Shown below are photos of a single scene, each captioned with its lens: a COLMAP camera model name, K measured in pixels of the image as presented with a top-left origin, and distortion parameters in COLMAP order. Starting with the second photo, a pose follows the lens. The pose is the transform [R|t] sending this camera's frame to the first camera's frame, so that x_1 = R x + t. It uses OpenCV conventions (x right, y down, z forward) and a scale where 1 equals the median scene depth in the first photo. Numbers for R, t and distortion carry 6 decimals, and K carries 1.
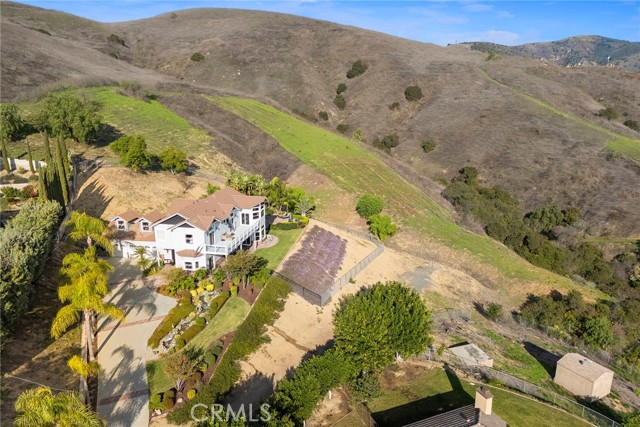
lens RADIAL K [[468.0, 0, 320.0], [0, 468.0, 213.5], [0, 0, 1]] dist [0.106517, -0.111971]
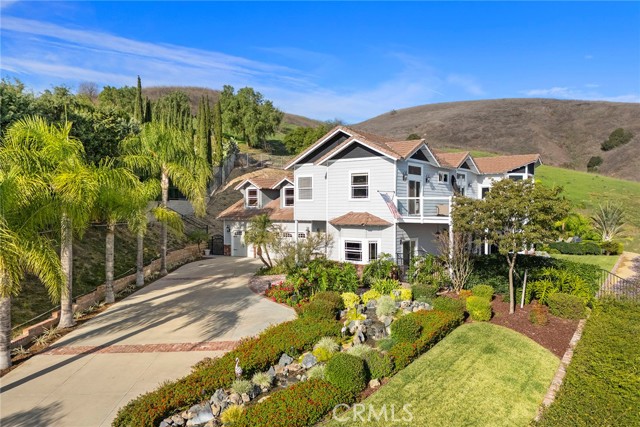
lens RADIAL K [[468.0, 0, 320.0], [0, 468.0, 213.5], [0, 0, 1]] dist [0.106517, -0.111971]
pose [[0.905797, 0.003797, -0.423695, -0.135630], [-0.105854, 0.970280, -0.217604, 0.167958], [0.410276, 0.241955, 0.879279, 0.631145]]
